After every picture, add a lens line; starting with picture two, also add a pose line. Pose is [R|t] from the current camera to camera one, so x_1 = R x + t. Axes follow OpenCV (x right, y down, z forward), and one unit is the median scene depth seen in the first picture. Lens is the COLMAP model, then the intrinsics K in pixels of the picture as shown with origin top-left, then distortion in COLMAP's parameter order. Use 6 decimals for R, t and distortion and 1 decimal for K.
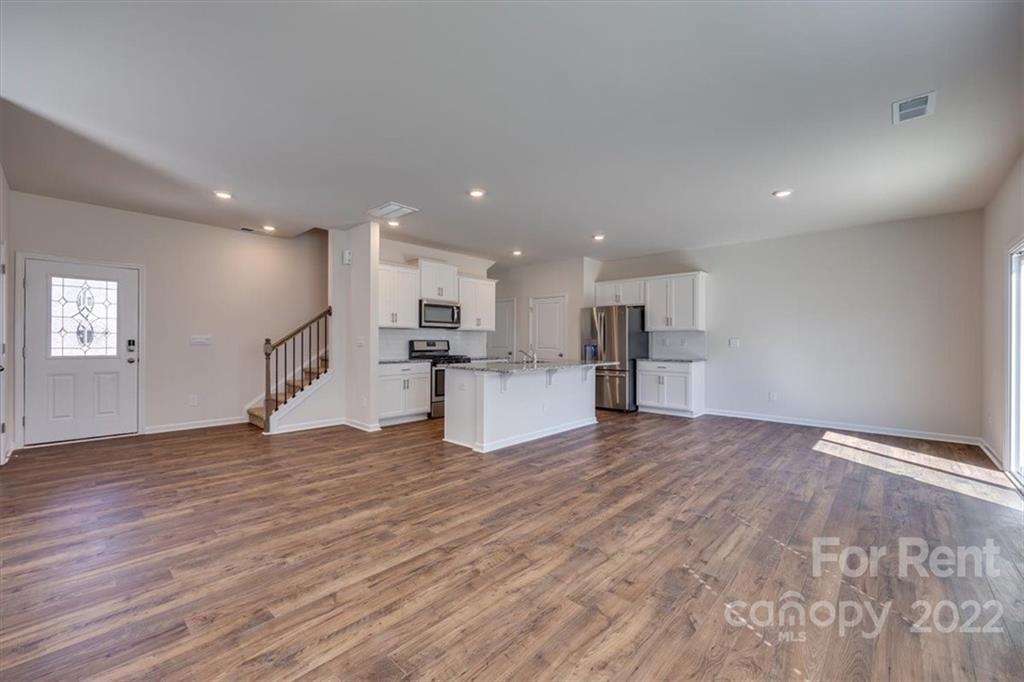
lens RADIAL K [[414.0, 0, 508.0], [0, 414.0, 345.3], [0, 0, 1]] dist [-0.001873, 0.000151]
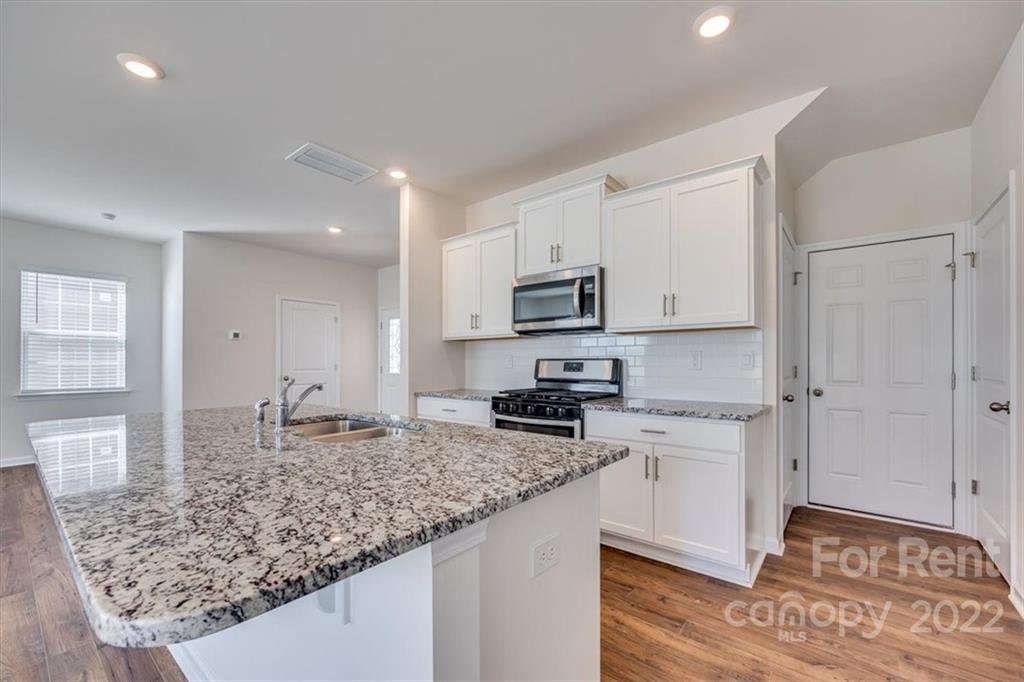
lens RADIAL K [[414.0, 0, 503.2], [0, 414.0, 356.8], [0, 0, 1]] dist [-0.001873, 0.000151]
pose [[0.059986, -0.019203, -0.998014, 0.479803], [-0.008460, 0.999769, -0.019745, -0.006523], [0.998163, 0.009628, 0.059810, 1.500453]]
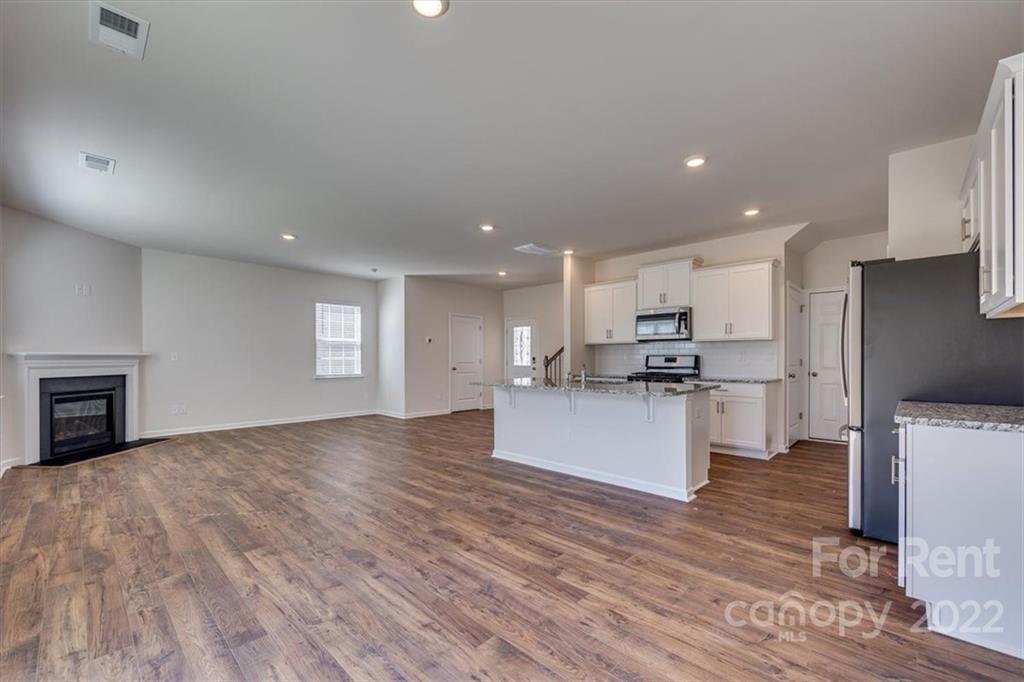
lens RADIAL K [[414.0, 0, 505.7], [0, 414.0, 358.0], [0, 0, 1]] dist [-0.001873, 0.000151]
pose [[-0.015253, -0.004537, -0.999873, 1.136374], [-0.006182, 0.999971, -0.004443, -0.000434], [0.999865, 0.006114, -0.015281, 1.131481]]
